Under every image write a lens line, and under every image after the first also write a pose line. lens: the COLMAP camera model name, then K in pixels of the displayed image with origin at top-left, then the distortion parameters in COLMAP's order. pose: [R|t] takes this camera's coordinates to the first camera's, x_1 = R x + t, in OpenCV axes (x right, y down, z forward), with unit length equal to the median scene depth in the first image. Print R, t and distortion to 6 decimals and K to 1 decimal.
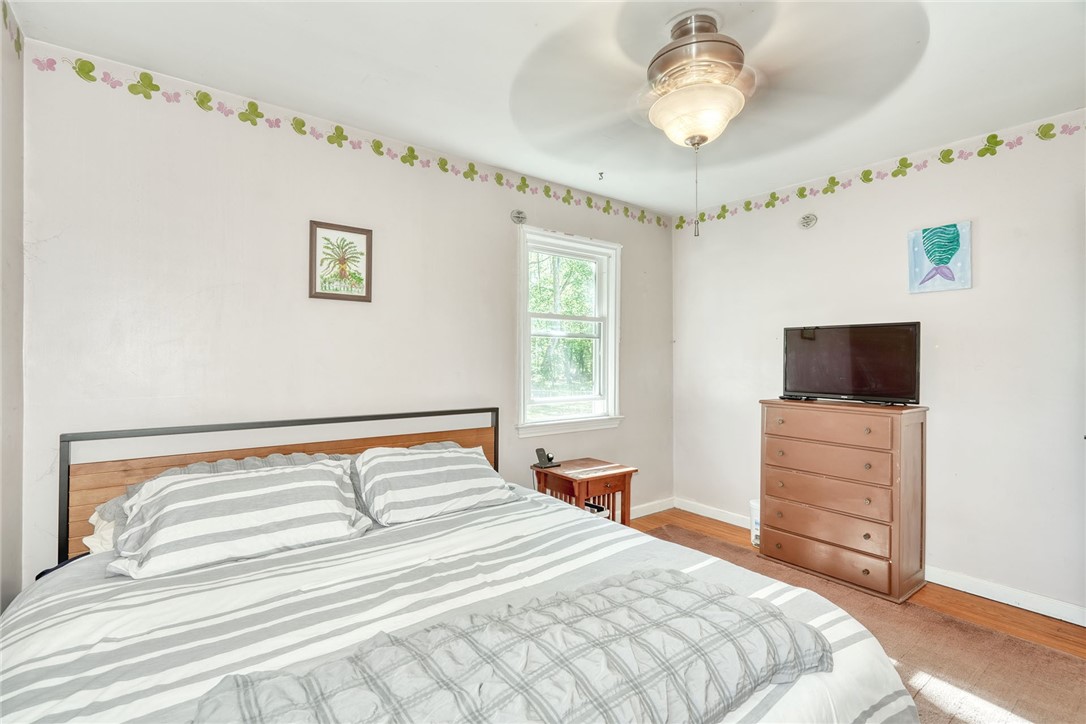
lens RADIAL K [[502.1, 0, 534.9], [0, 502.1, 365.9], [0, 0, 1]] dist [-0.003504, 0.001265]
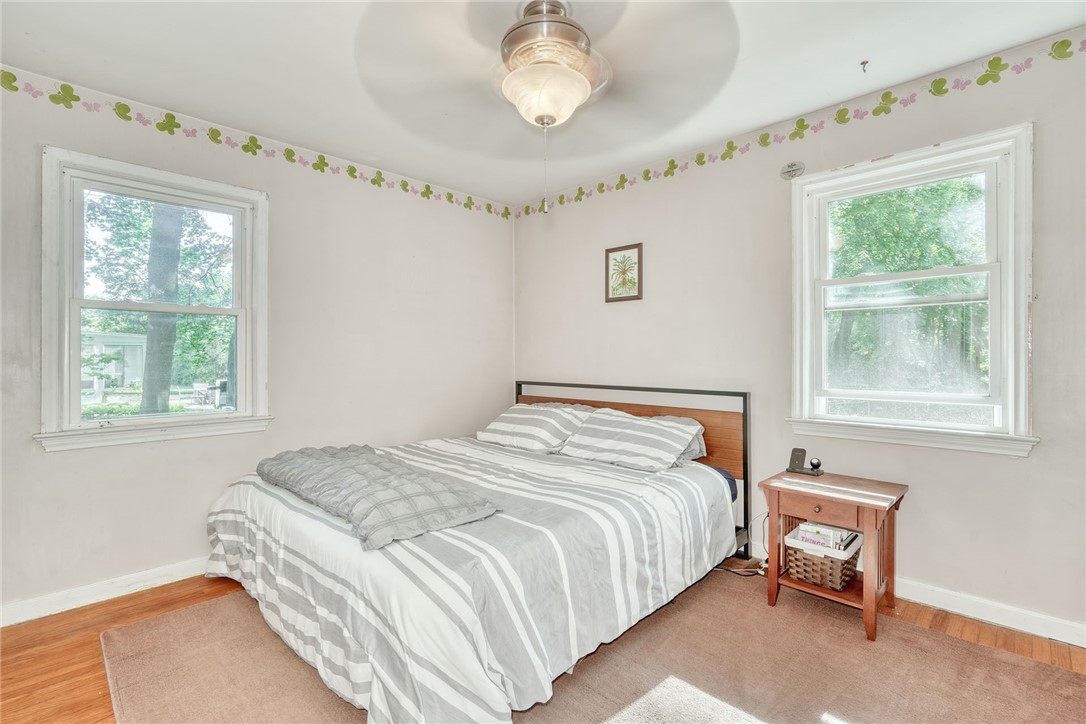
lens RADIAL K [[502.1, 0, 534.9], [0, 502.1, 365.9], [0, 0, 1]] dist [-0.003504, 0.001265]
pose [[0.134254, 0.008272, -0.990912, 0.911473], [-0.015514, 0.999860, 0.006245, 0.039206], [0.990826, 0.014535, 0.134363, 0.568982]]
